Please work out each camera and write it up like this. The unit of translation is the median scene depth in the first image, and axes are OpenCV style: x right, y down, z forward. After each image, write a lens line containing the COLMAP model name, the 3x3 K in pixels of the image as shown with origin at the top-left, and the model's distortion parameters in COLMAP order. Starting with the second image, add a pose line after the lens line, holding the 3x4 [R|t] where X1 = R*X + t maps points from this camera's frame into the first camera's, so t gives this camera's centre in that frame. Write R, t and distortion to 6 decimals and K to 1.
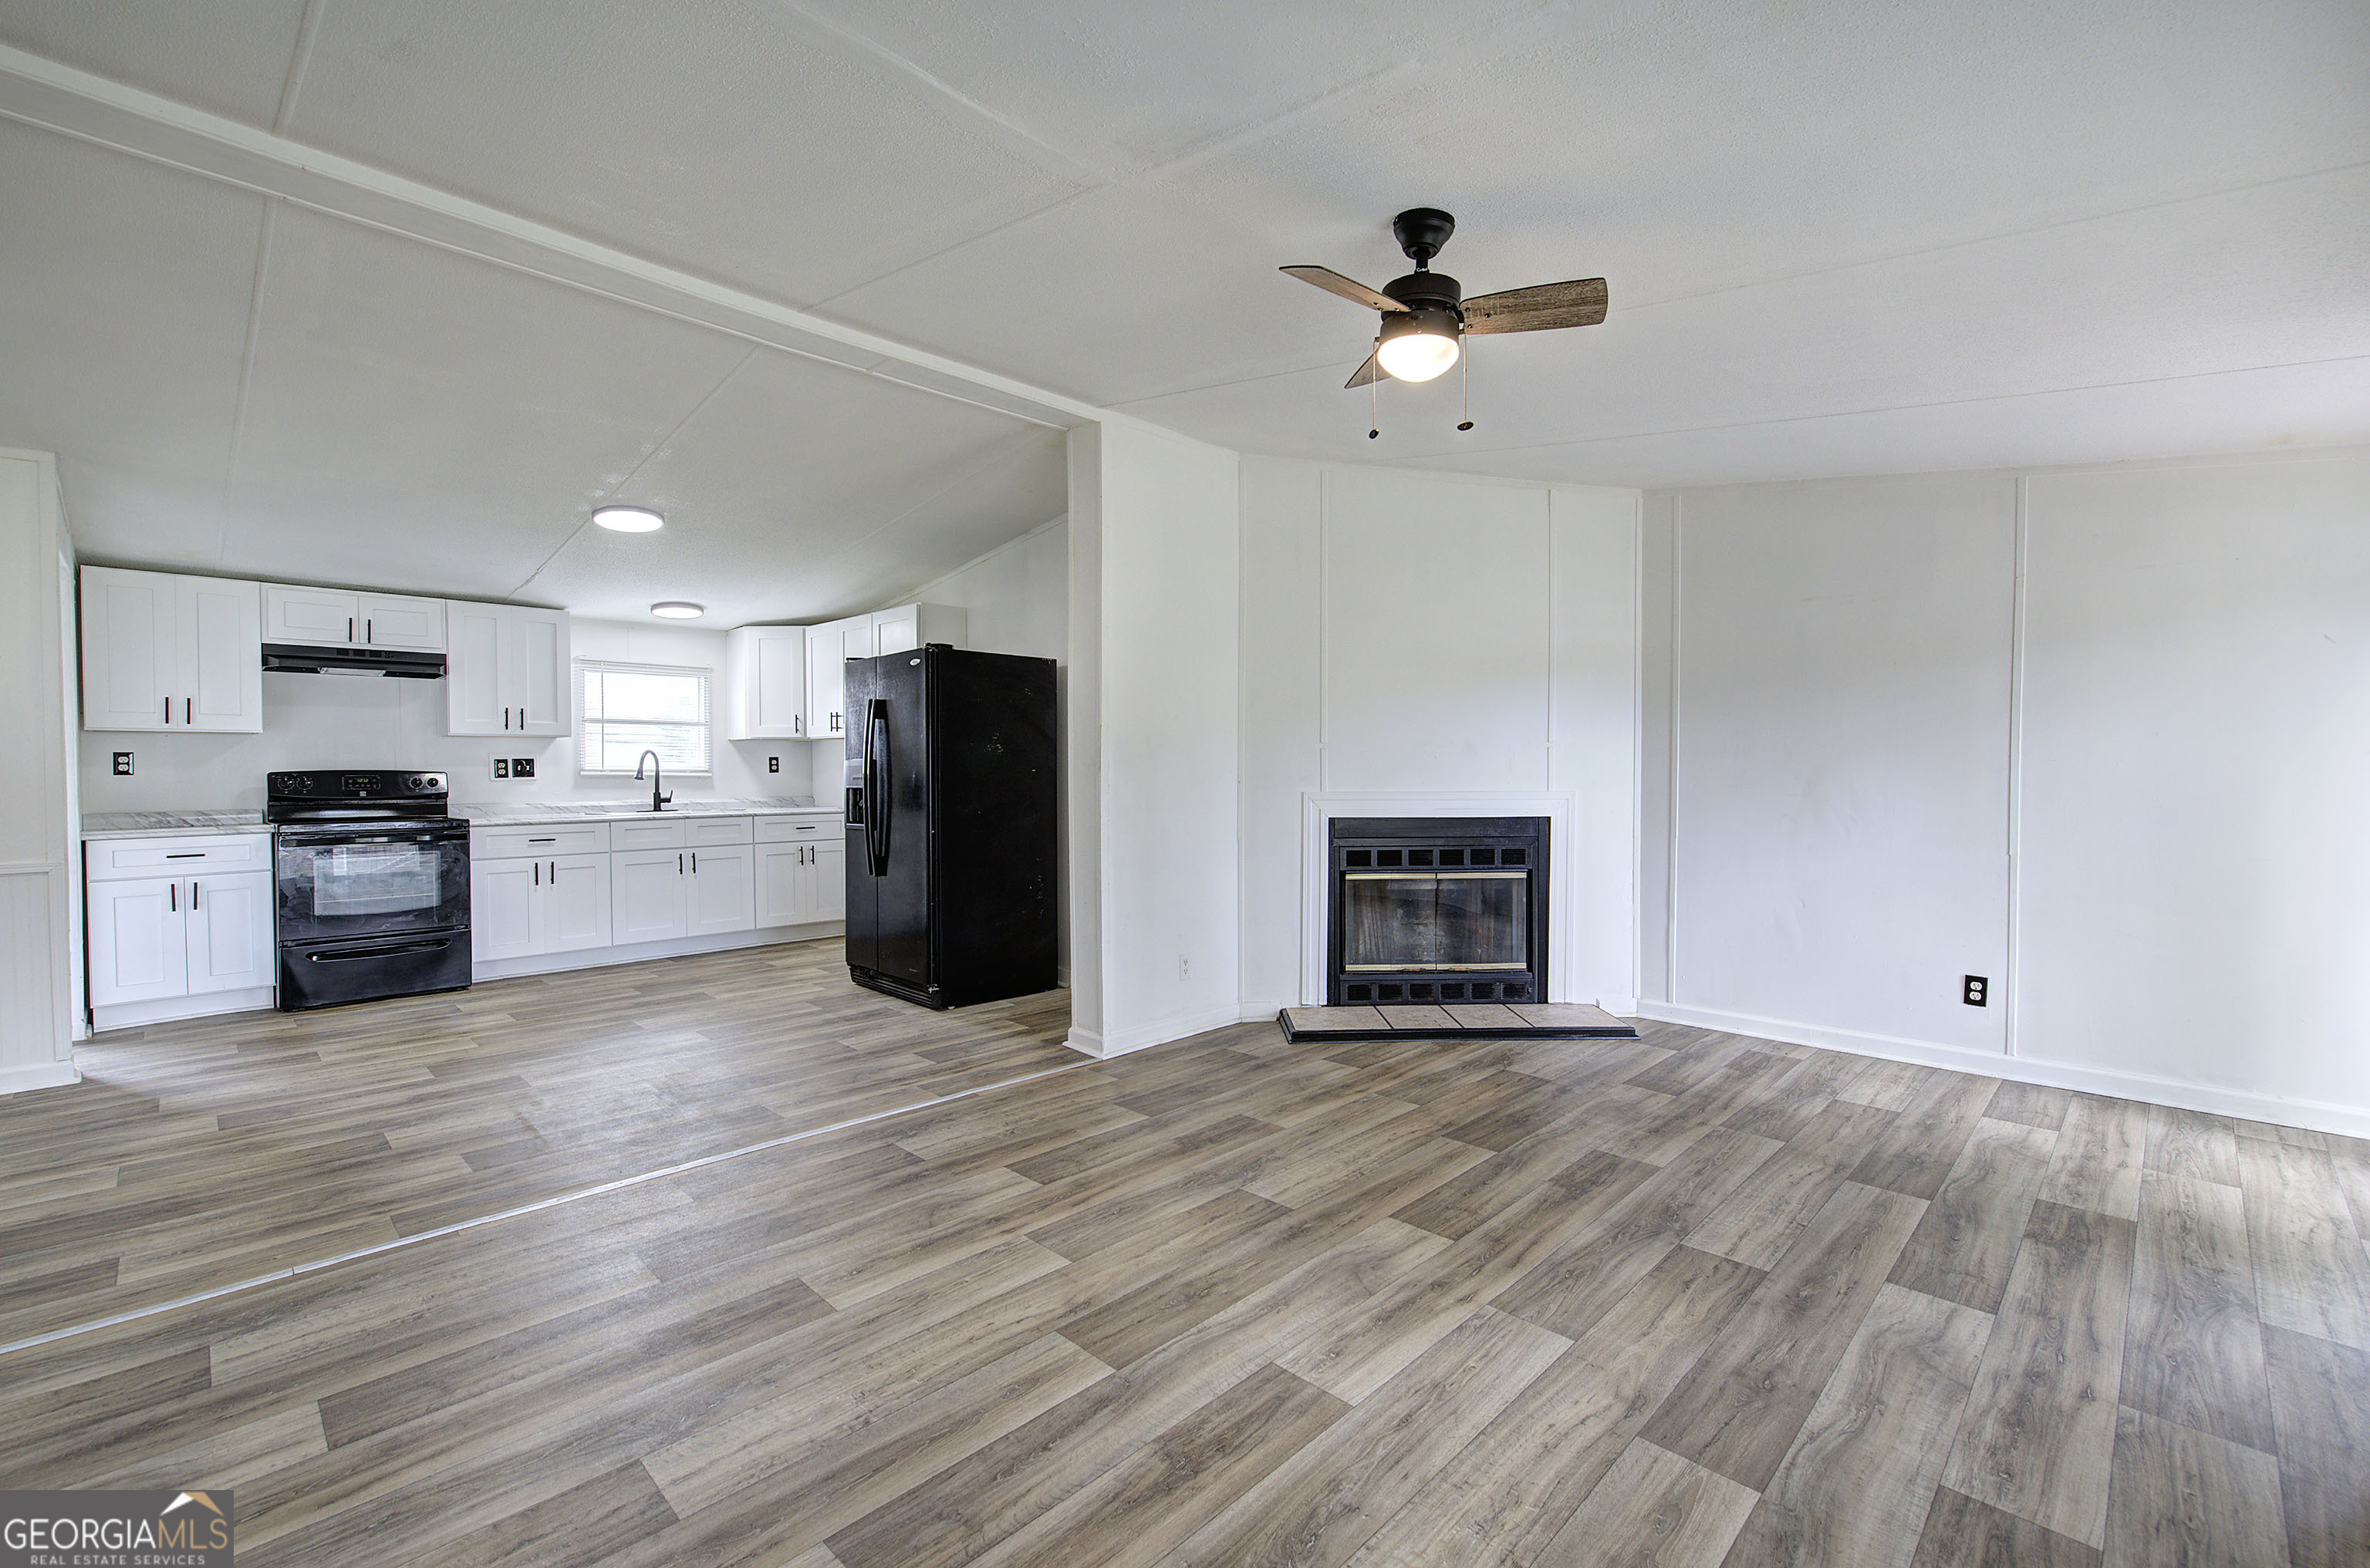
lens RADIAL K [[1004.8, 0, 1192.1], [0, 1004.8, 793.2], [0, 0, 1]] dist [-0.003689, 0.001985]
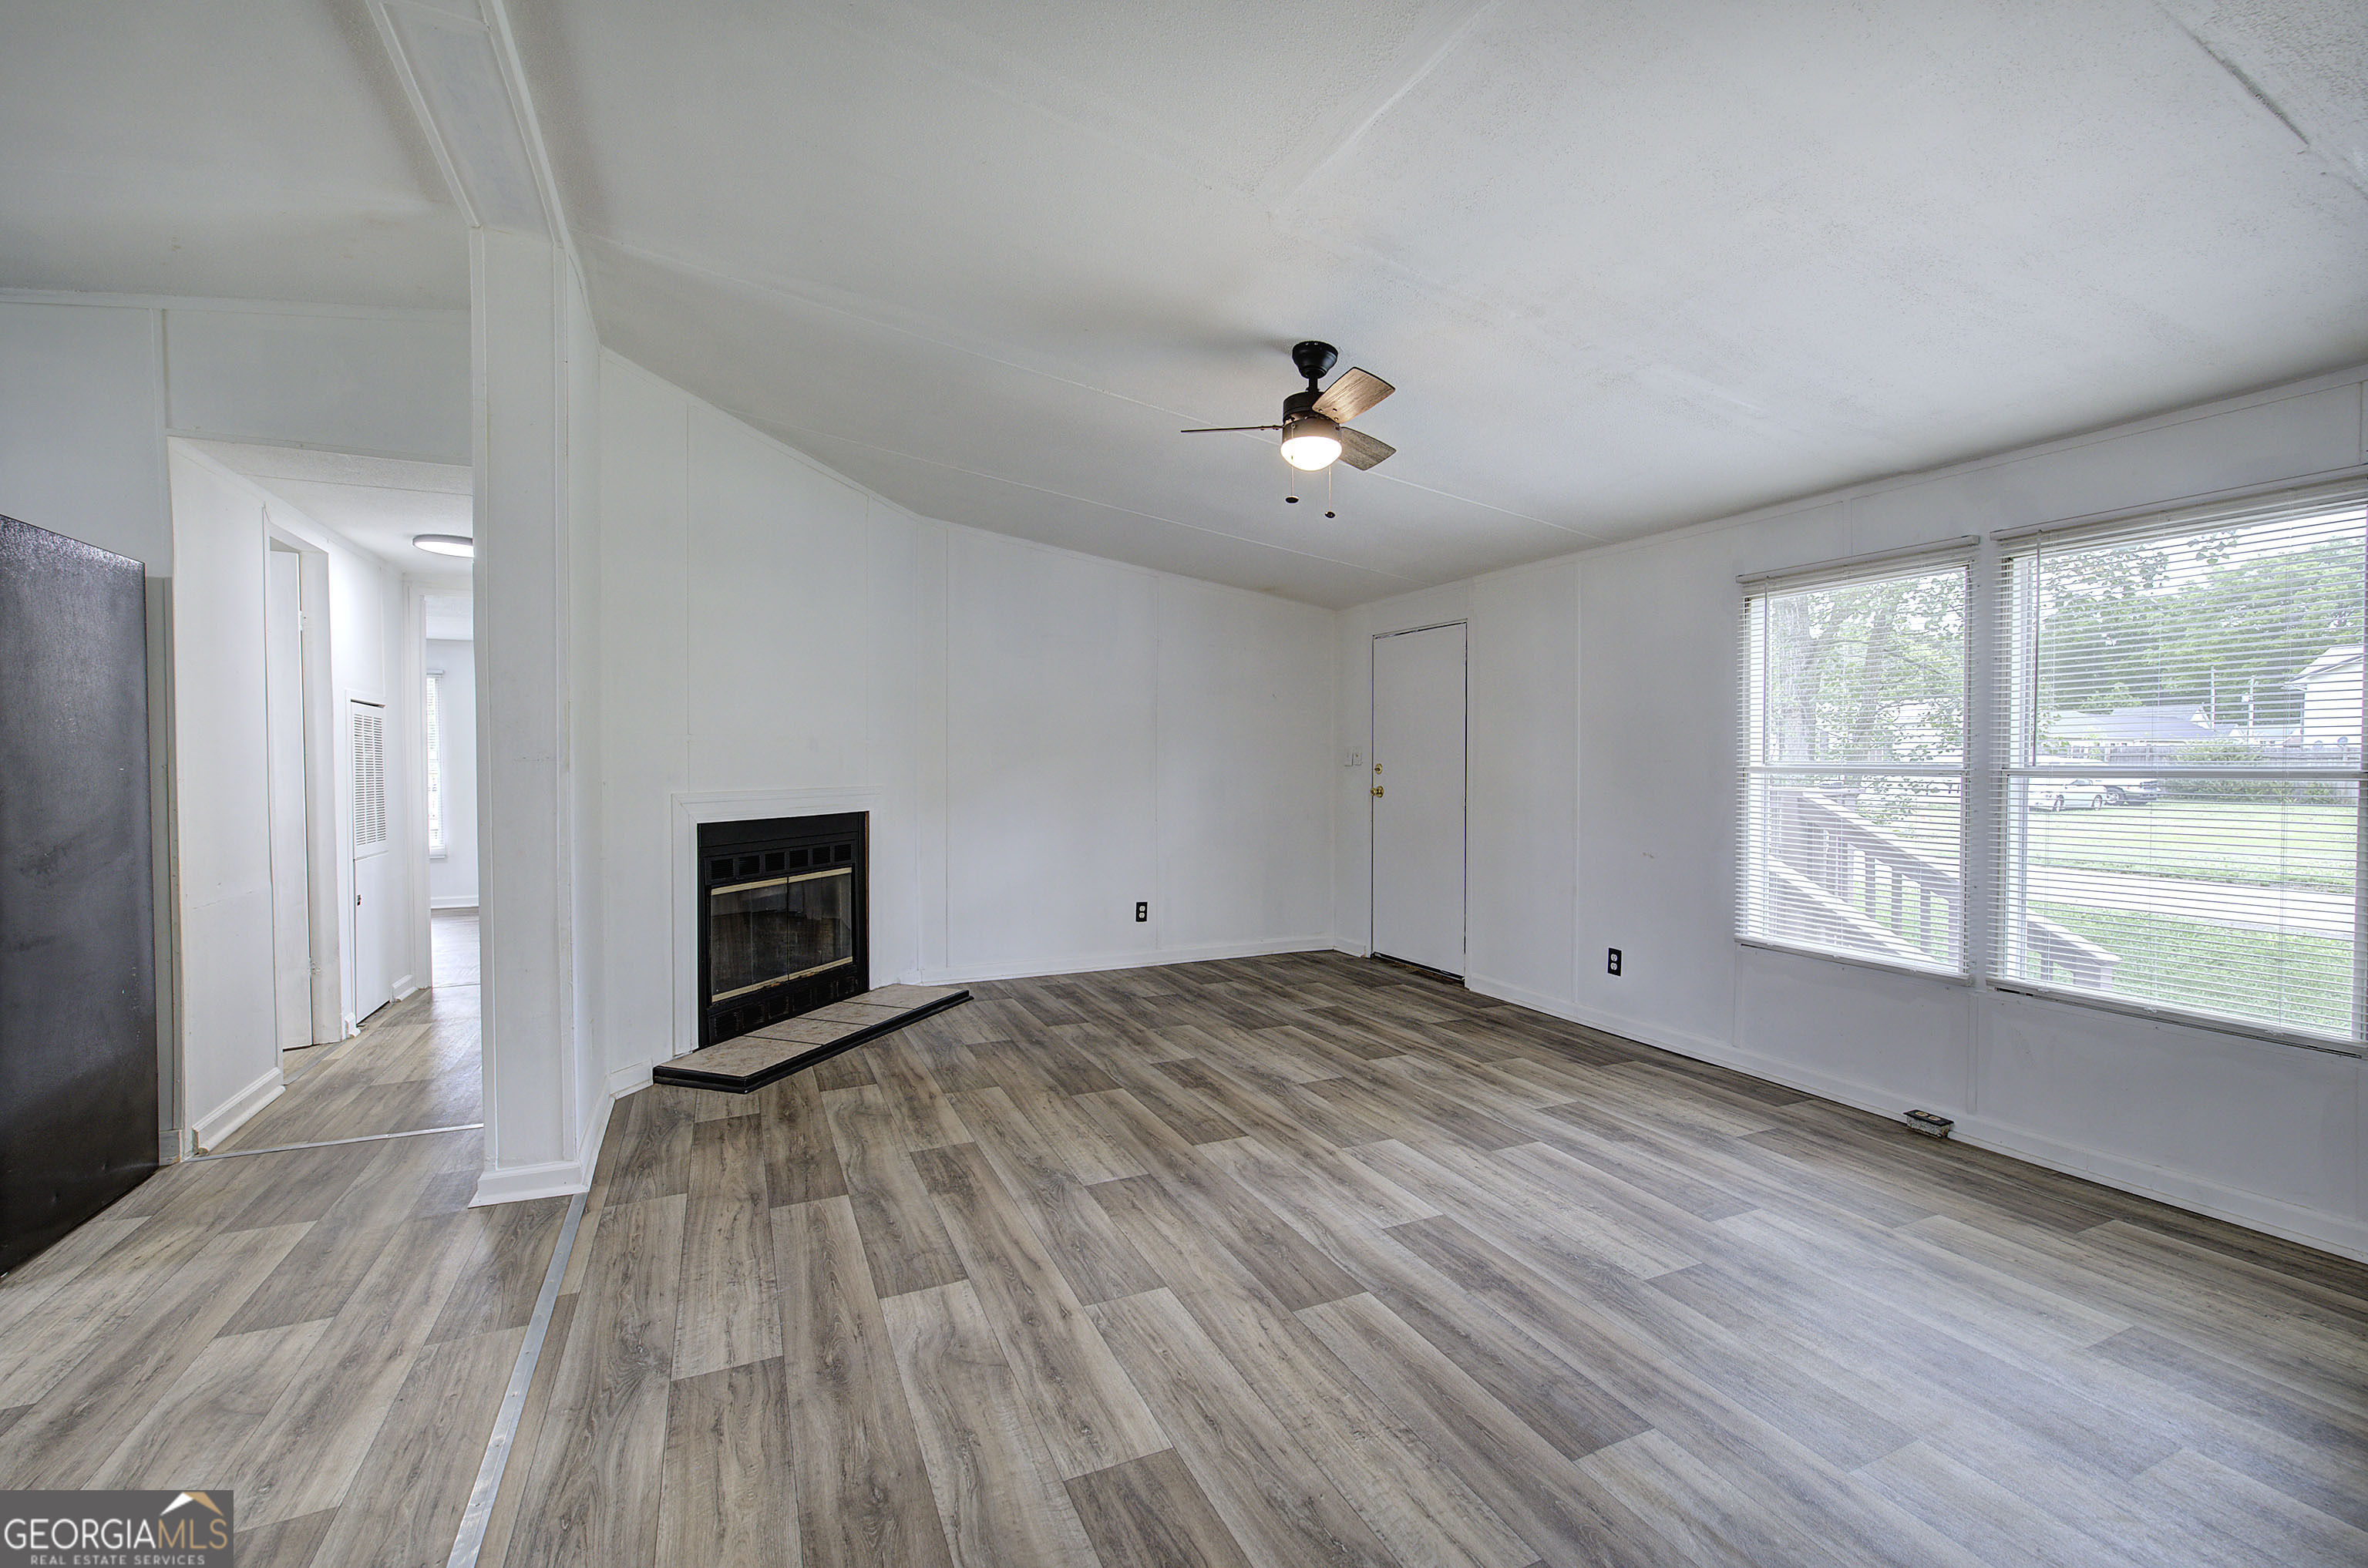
lens RADIAL K [[1004.1, 0, 1193.7], [0, 1004.1, 796.2], [0, 0, 1]] dist [-0.003689, 0.001985]
pose [[0.346928, -0.030252, 0.937404, -0.495750], [0.022625, 0.999459, 0.023882, -0.009190], [-0.937619, 0.012923, 0.347425, 0.322318]]
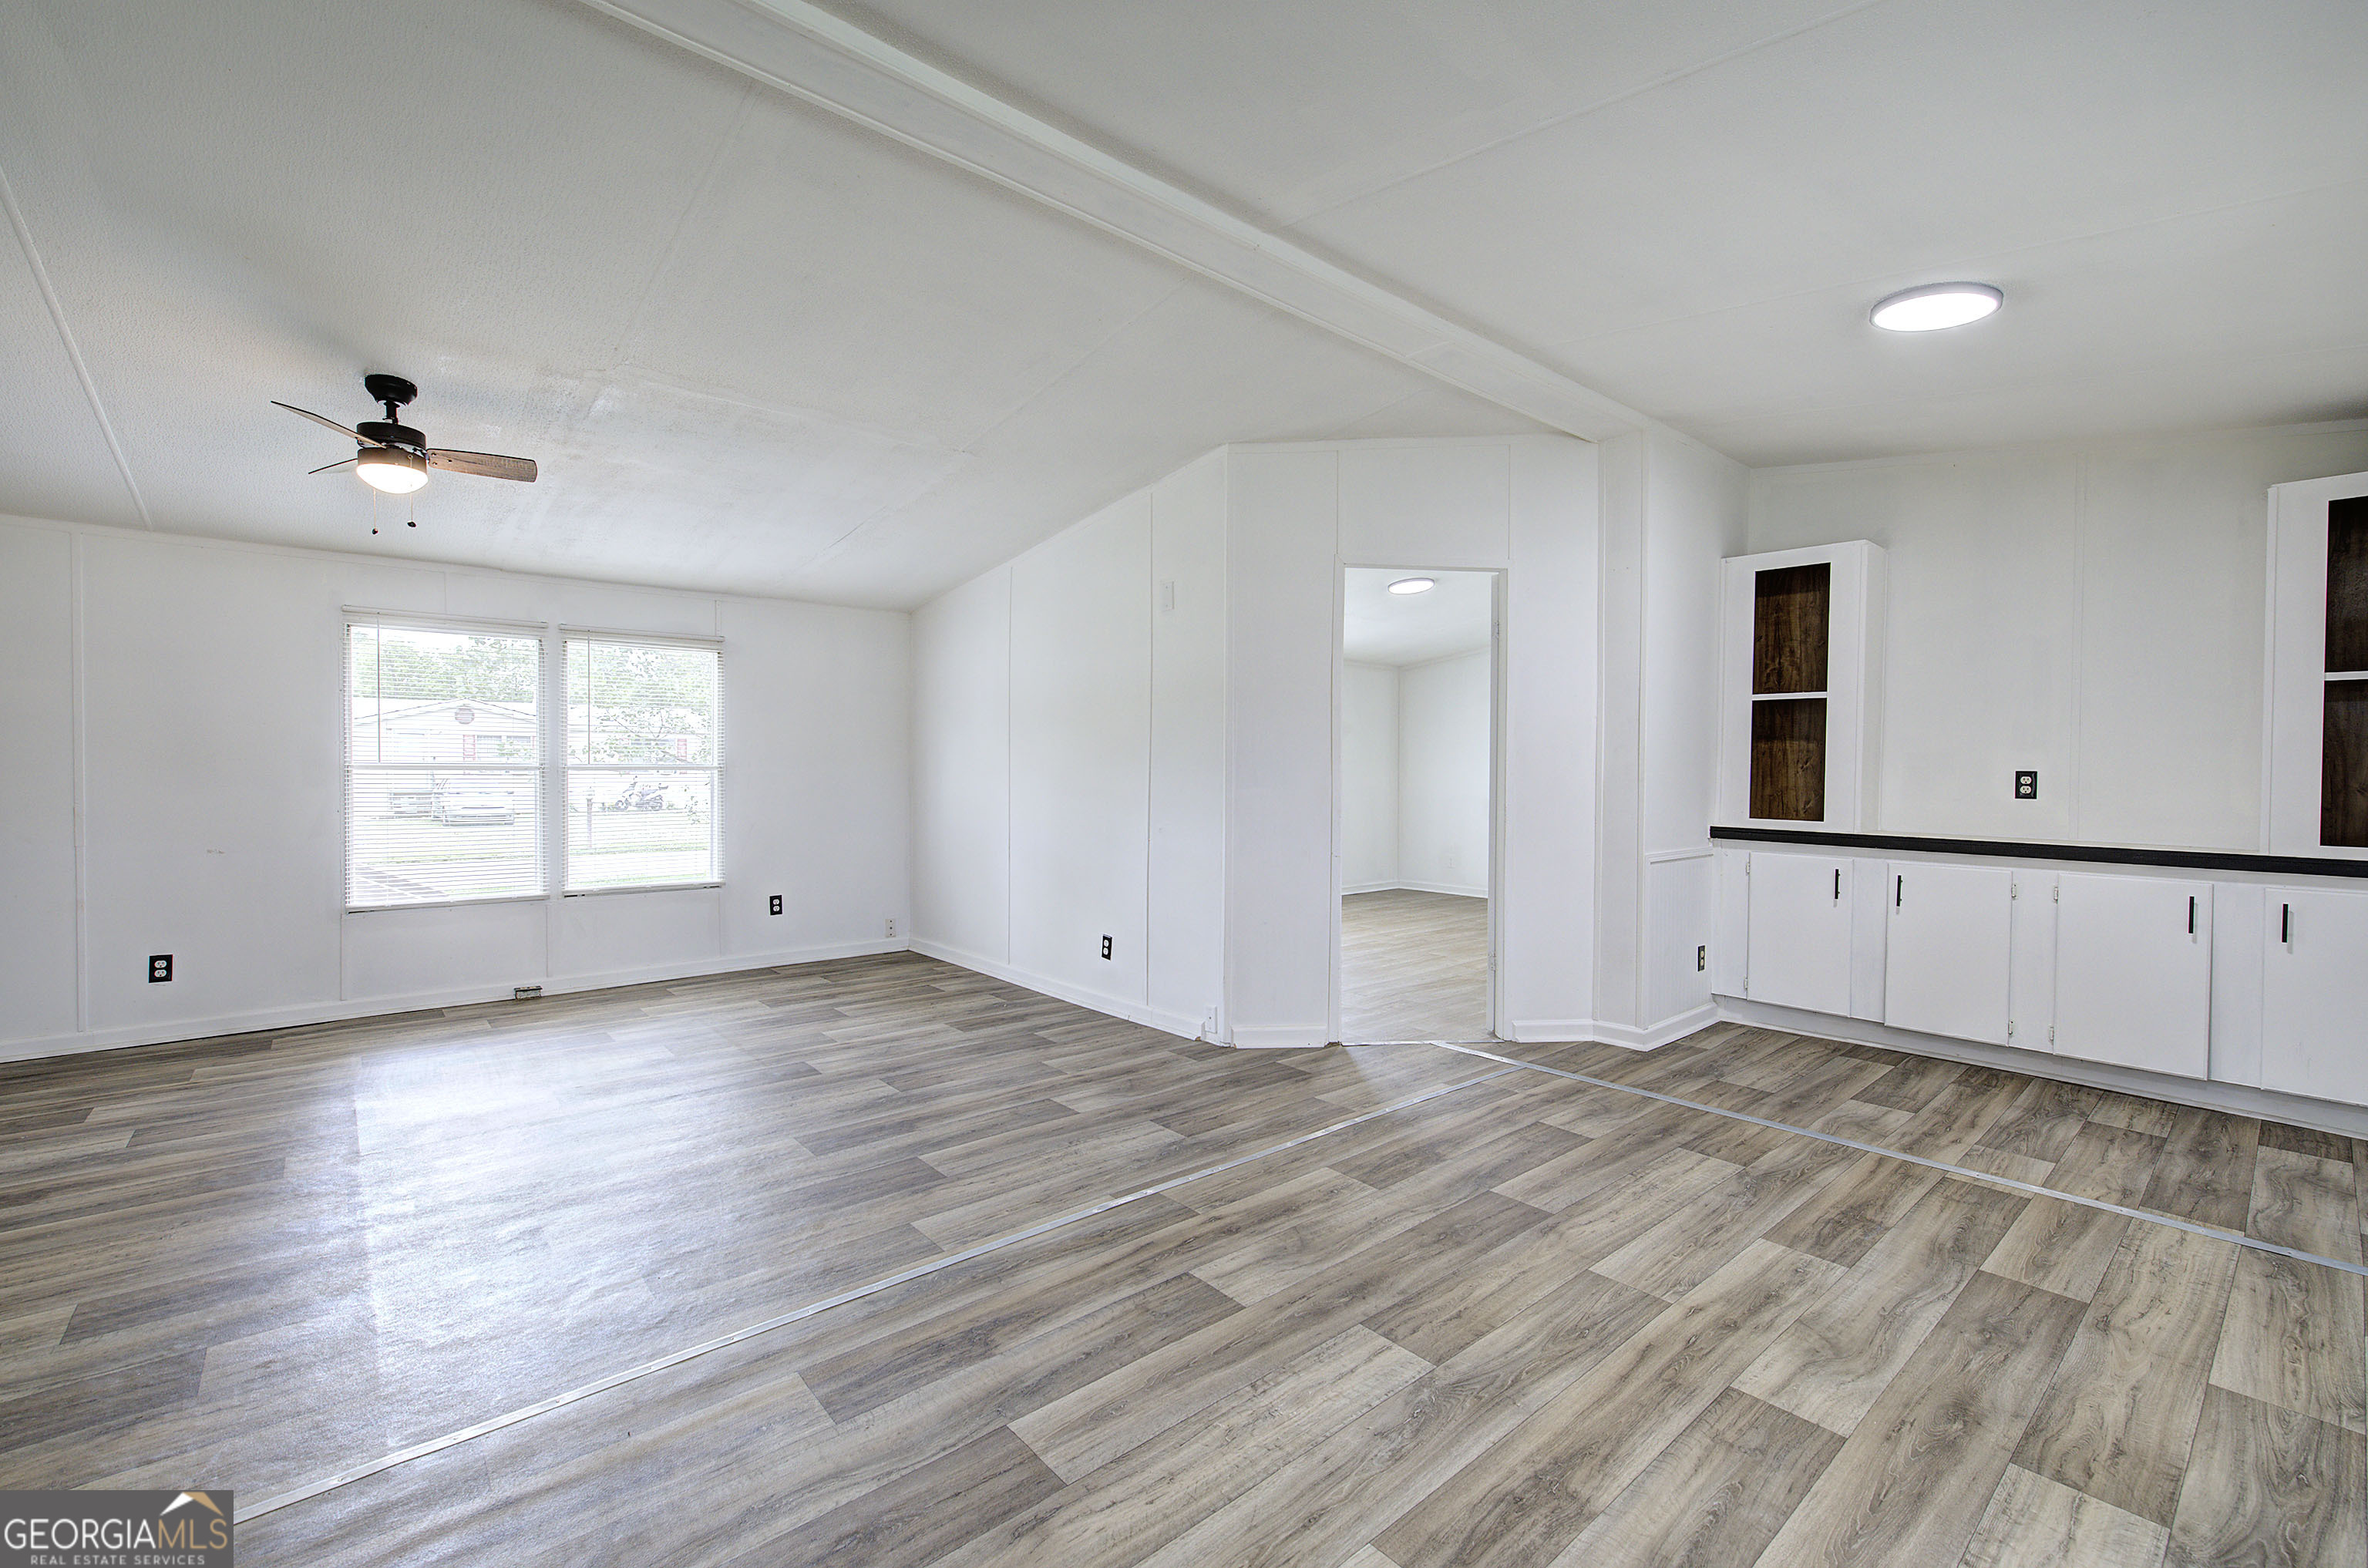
lens RADIAL K [[1004.1, 0, 1190.1], [0, 1004.1, 786.7], [0, 0, 1]] dist [-0.003689, 0.001985]
pose [[-0.996281, -0.004871, 0.086028, -0.480547], [-0.000855, 0.998911, 0.046657, -0.027557], [-0.086162, 0.046410, -0.995200, 1.089729]]
